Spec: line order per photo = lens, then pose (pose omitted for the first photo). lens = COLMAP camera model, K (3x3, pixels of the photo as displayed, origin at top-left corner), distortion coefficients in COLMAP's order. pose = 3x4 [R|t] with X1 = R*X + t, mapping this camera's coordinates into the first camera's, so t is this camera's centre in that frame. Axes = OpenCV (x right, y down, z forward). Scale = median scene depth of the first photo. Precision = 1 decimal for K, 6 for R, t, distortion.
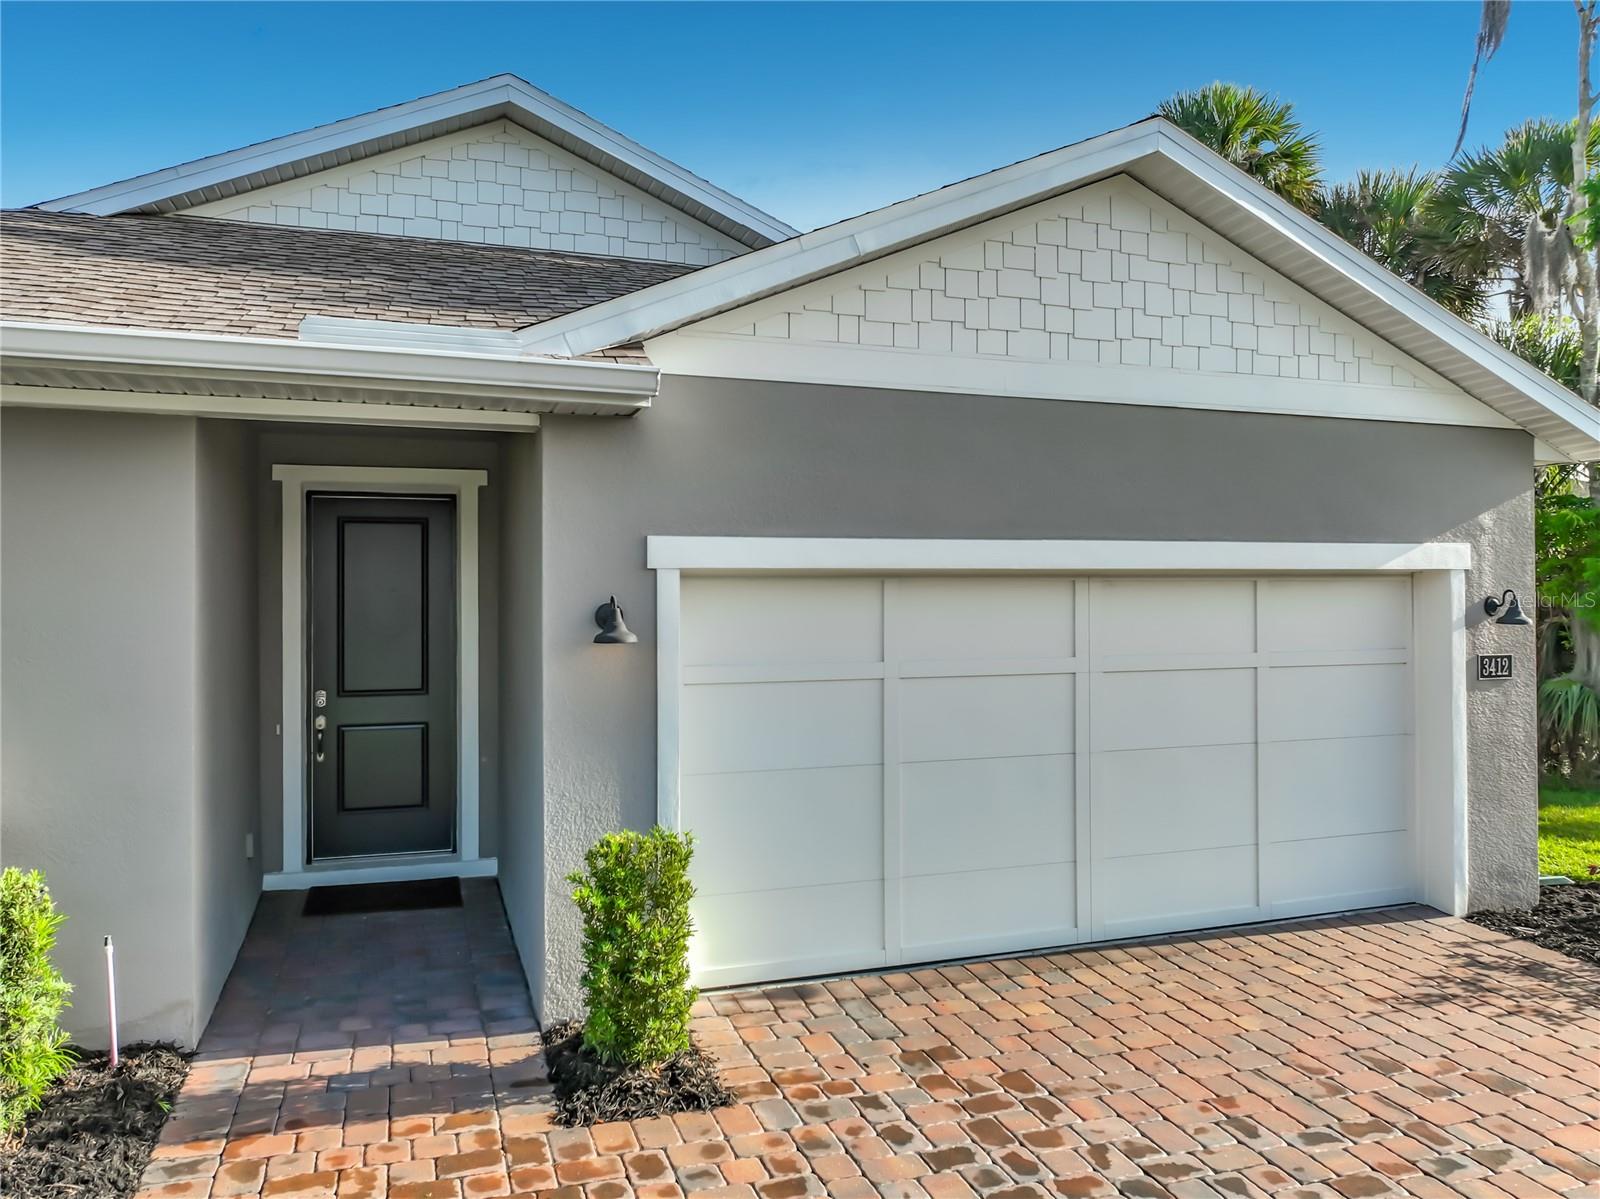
lens RADIAL K [[1118.9, 0, 785.3], [0, 1118.9, 591.0], [0, 0, 1]] dist [-0.005453, -0.000844]
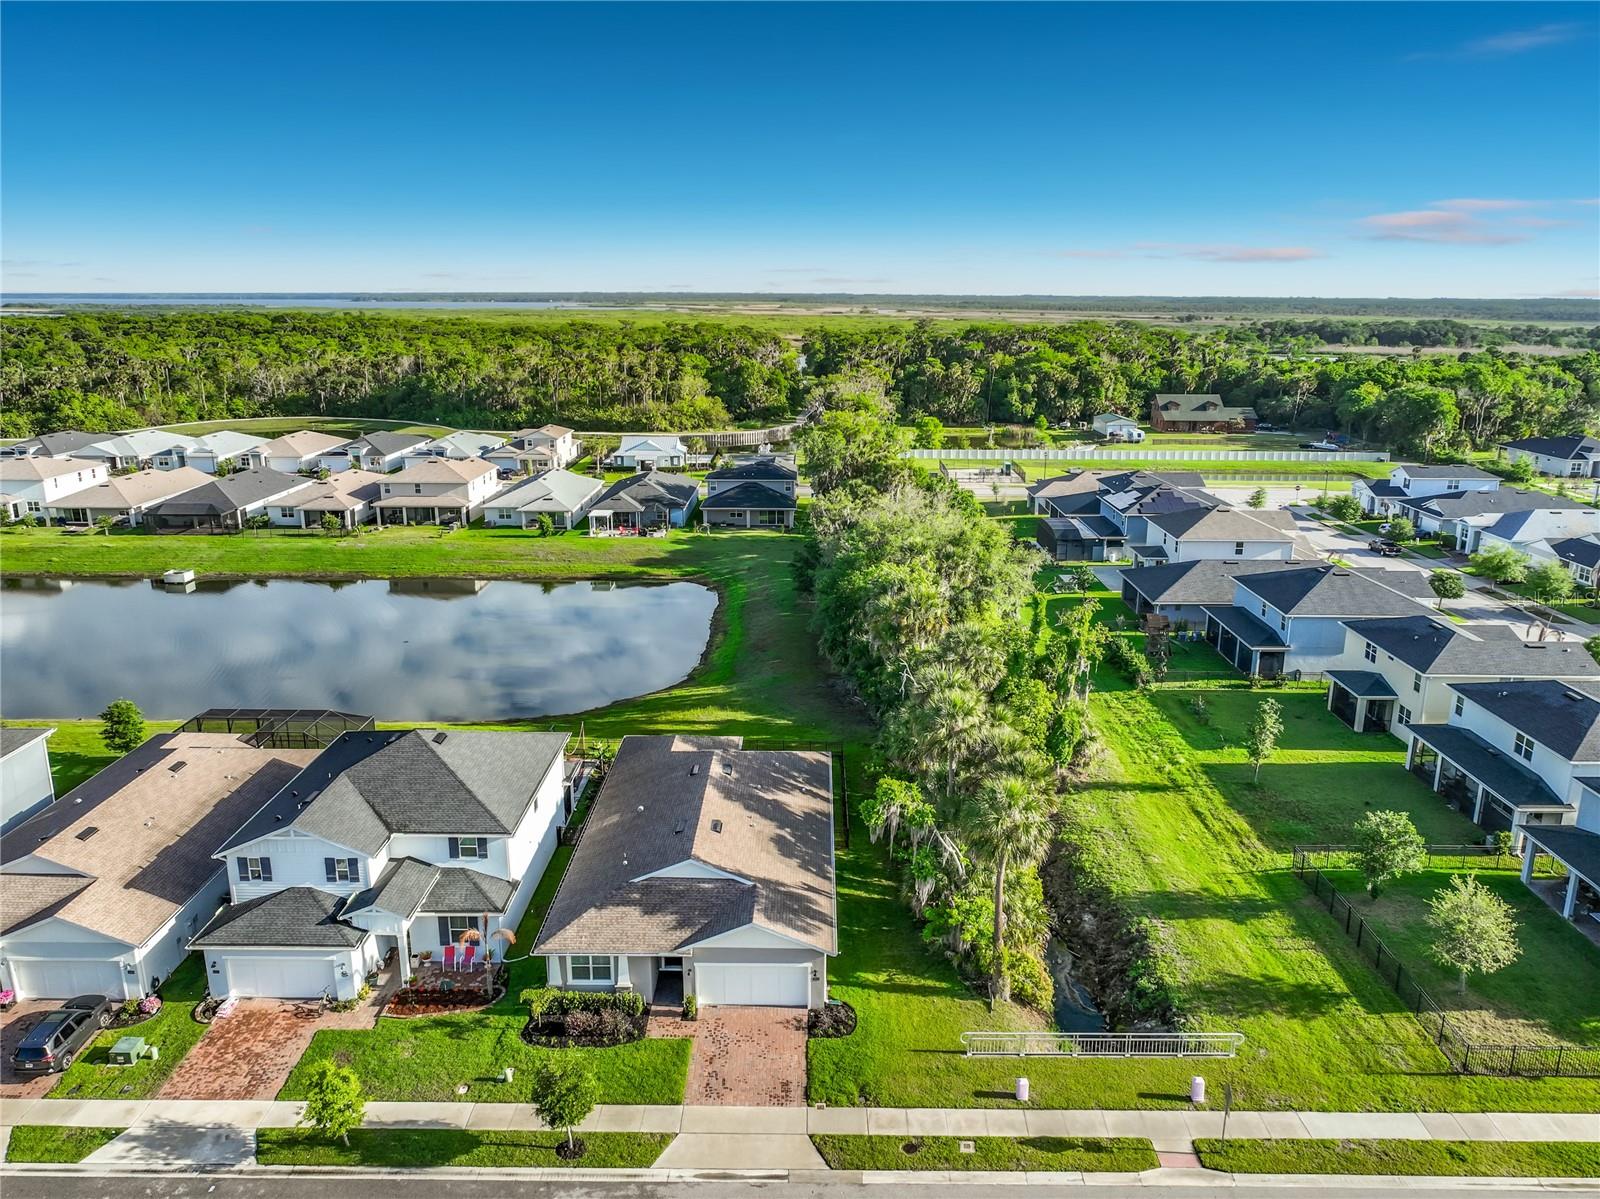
lens RADIAL K [[1118.9, 0, 785.3], [0, 1118.9, 591.0], [0, 0, 1]] dist [-0.005453, -0.000844]
pose [[0.937537, 0.086616, -0.336931, 3.195962], [0.003658, 0.966001, 0.258513, -5.025171], [0.347867, -0.243598, 0.905344, -5.917884]]
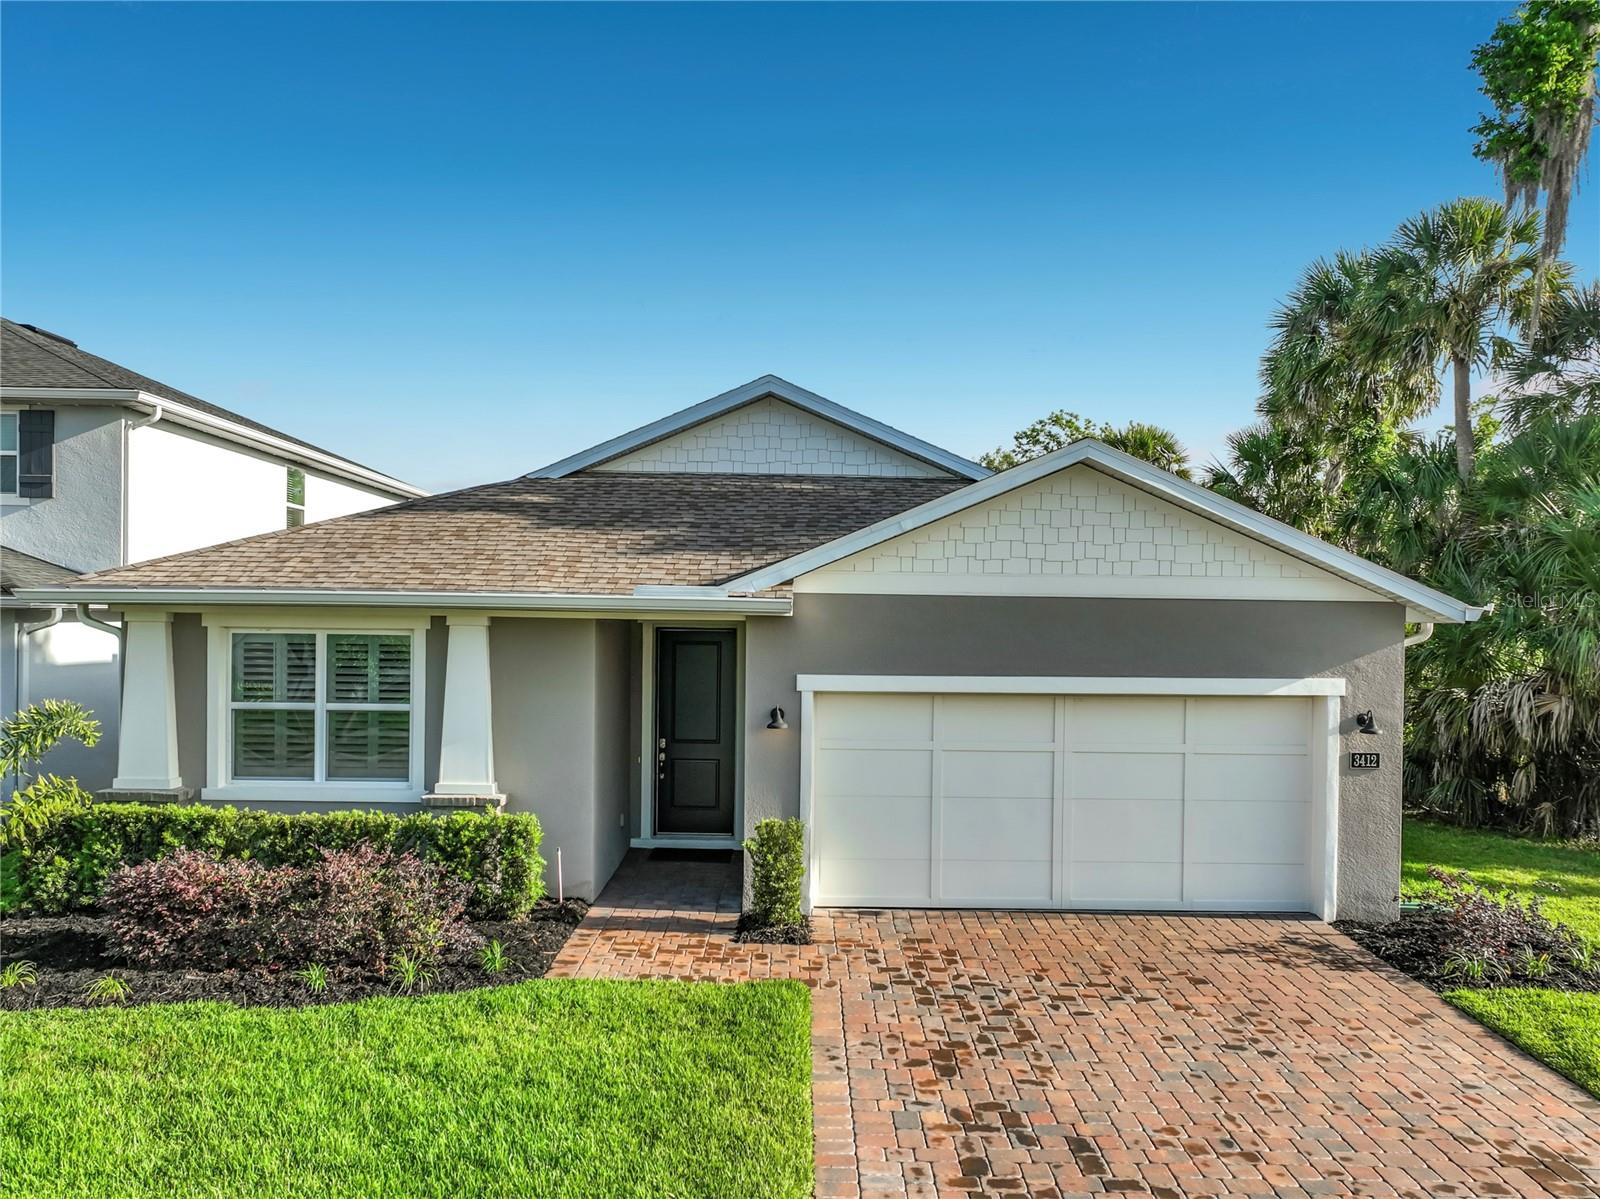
lens RADIAL K [[1165.6, 0, 798.7], [0, 1165.6, 646.1], [0, 0, 1]] dist [-0.002388, -0.001278]
pose [[0.945314, 0.020471, -0.325519, 0.516001], [-0.014164, 0.999663, 0.021735, -0.134506], [0.325854, -0.015936, 0.945286, -0.897448]]
